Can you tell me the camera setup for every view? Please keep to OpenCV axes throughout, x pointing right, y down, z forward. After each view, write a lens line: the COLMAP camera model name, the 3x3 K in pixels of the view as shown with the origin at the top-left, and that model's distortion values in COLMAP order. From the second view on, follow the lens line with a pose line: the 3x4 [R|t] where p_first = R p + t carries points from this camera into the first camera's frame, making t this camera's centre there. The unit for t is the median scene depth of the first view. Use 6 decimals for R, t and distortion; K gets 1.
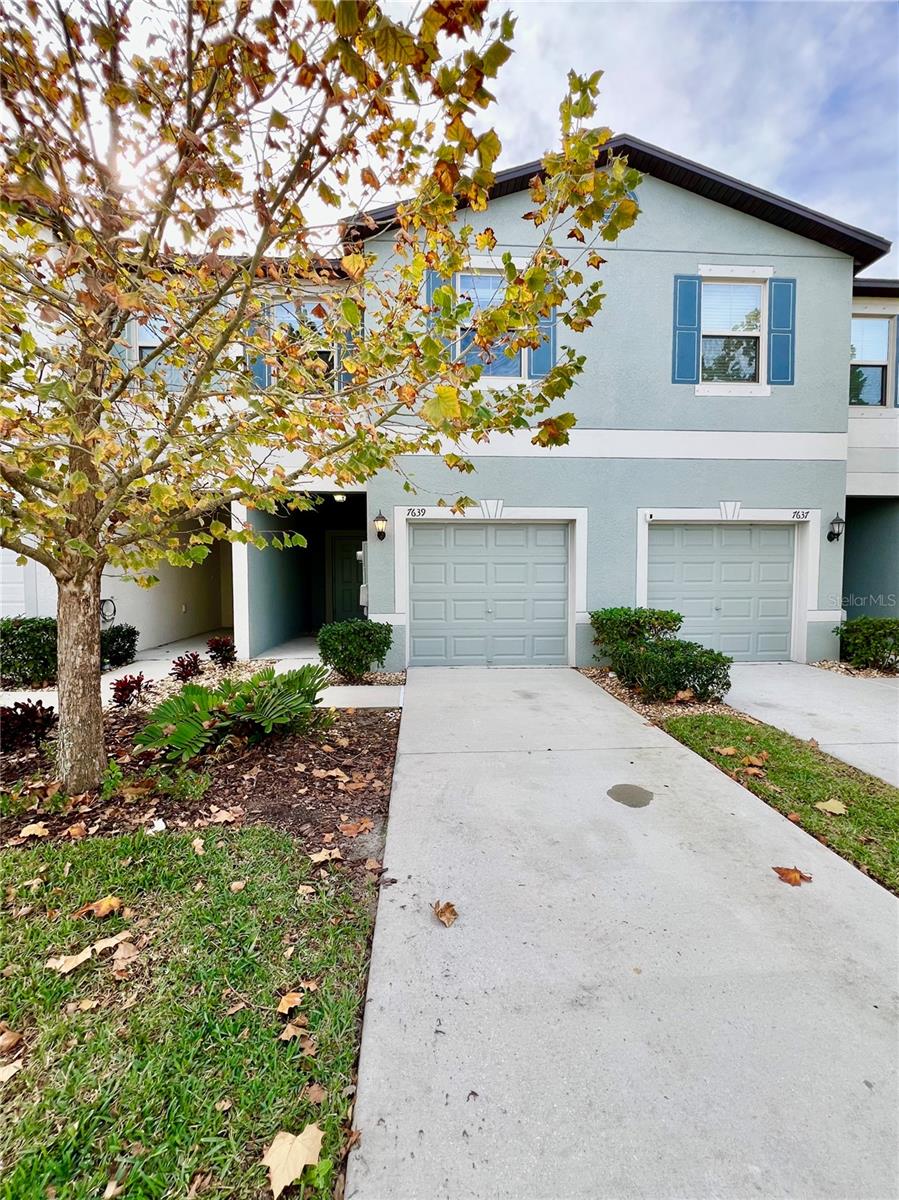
lens RADIAL K [[478.6, 0, 449.5], [0, 478.6, 600.0], [0, 0, 1]] dist [-0.000165, 0.000619]
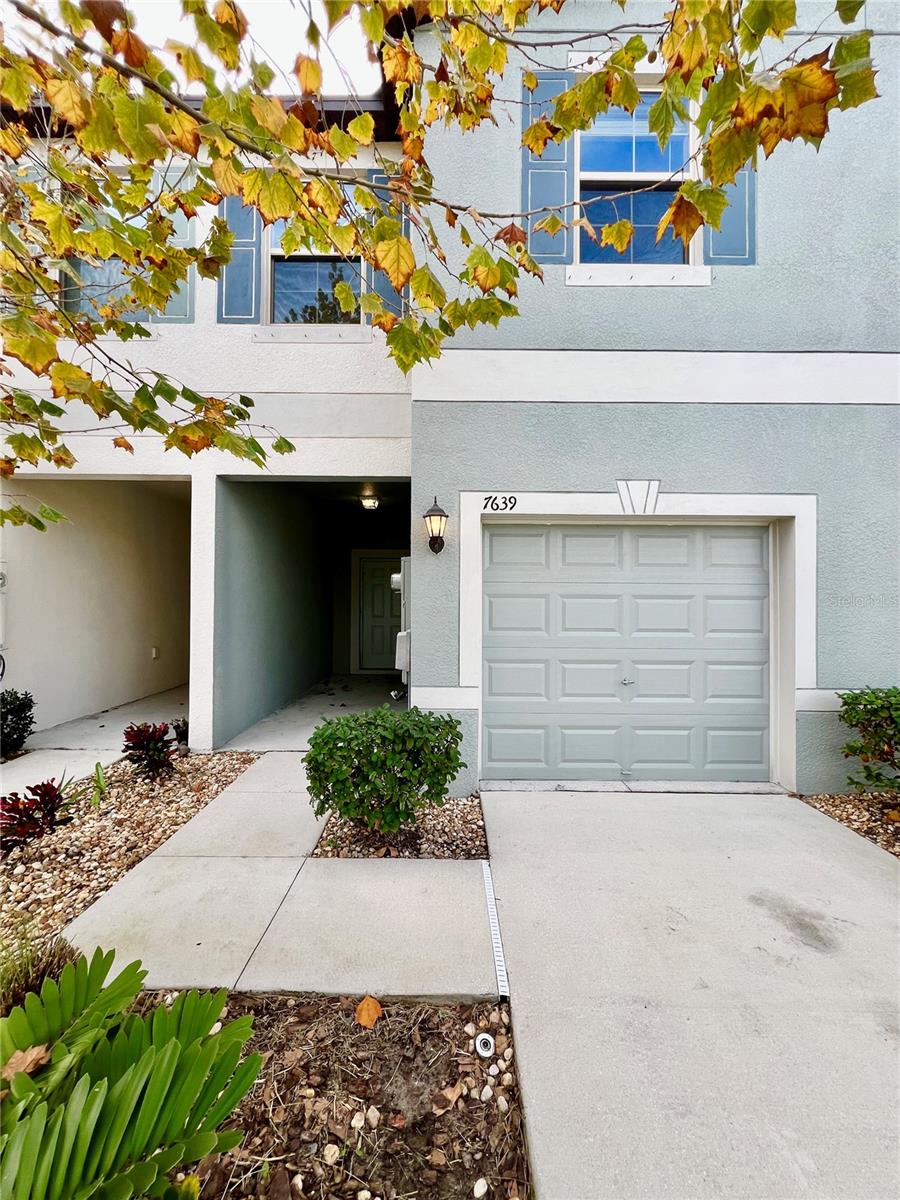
lens RADIAL K [[478.6, 0, 450.0], [0, 478.6, 600.0], [0, 0, 1]] dist [-0.000165, 0.000619]
pose [[0.997604, 0.008388, -0.068678, -0.085565], [-0.012528, 0.998115, -0.060074, -0.036741], [0.068044, 0.060791, 0.995829, 0.440681]]
